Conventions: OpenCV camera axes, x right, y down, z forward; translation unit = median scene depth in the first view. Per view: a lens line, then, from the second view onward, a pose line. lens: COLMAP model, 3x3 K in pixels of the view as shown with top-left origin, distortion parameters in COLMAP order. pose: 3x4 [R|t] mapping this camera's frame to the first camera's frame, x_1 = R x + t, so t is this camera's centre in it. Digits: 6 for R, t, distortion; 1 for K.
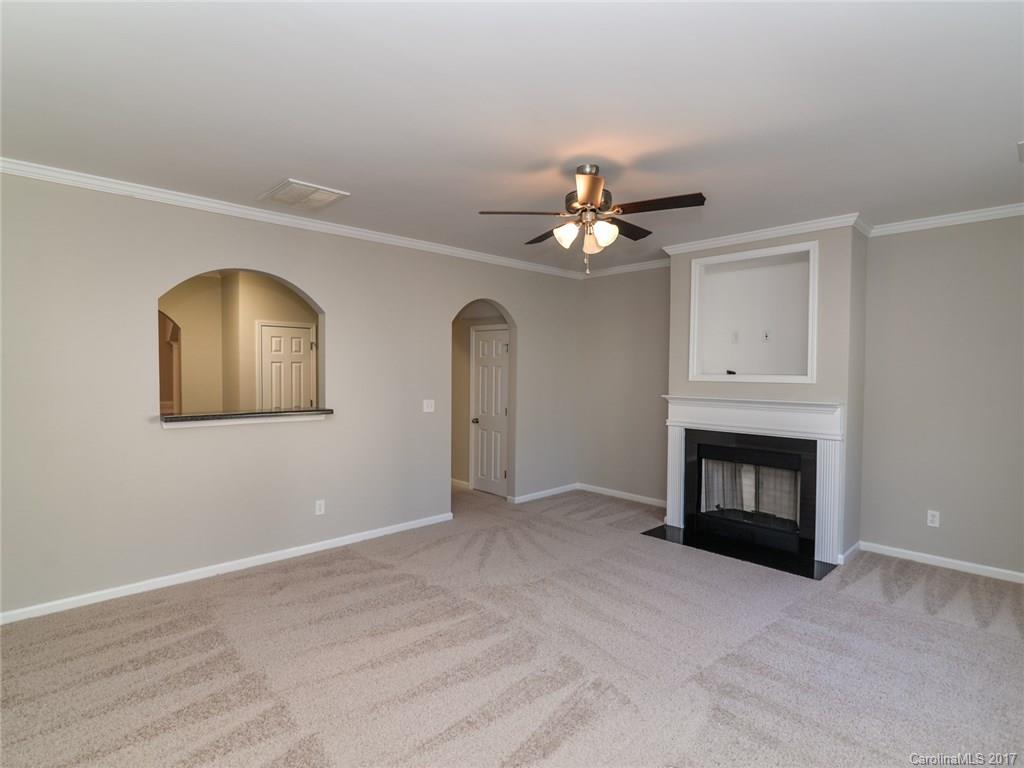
lens RADIAL K [[545.5, 0, 489.6], [0, 545.5, 384.7], [0, 0, 1]] dist [-0.016285, 0.001613]
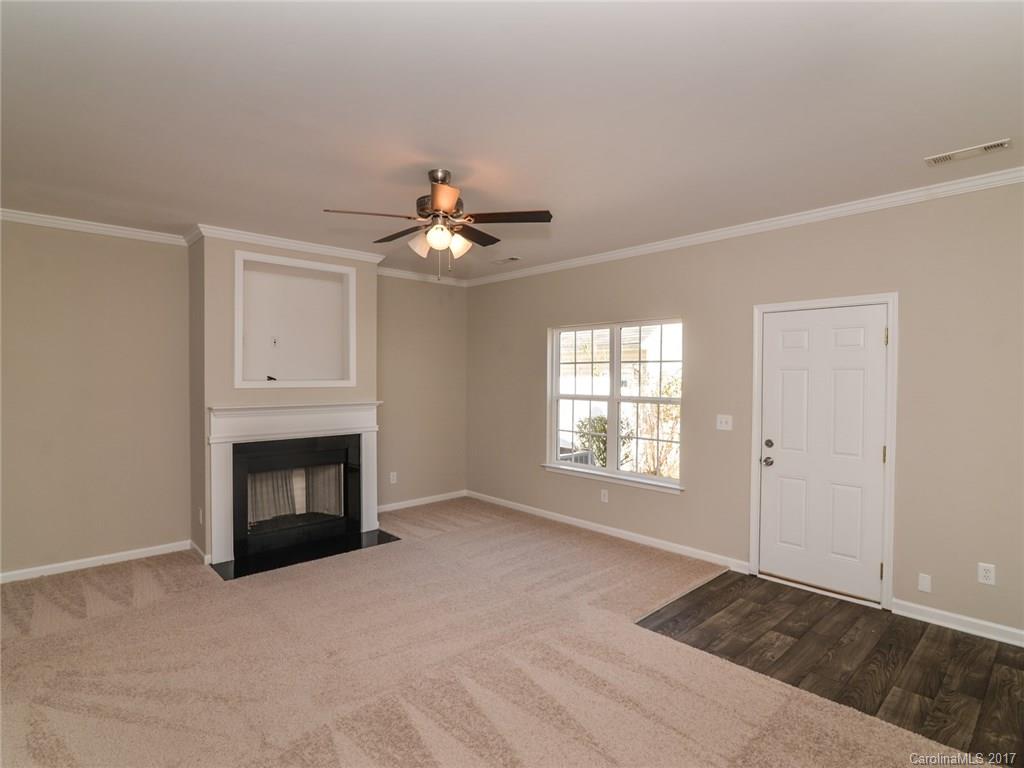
lens RADIAL K [[545.5, 0, 520.6], [0, 545.5, 382.3], [0, 0, 1]] dist [-0.016285, 0.001613]
pose [[-0.048454, -0.018017, 0.998663, -0.557538], [0.027258, 0.999441, 0.019353, -0.022995], [-0.998453, 0.028160, -0.047936, 0.620541]]
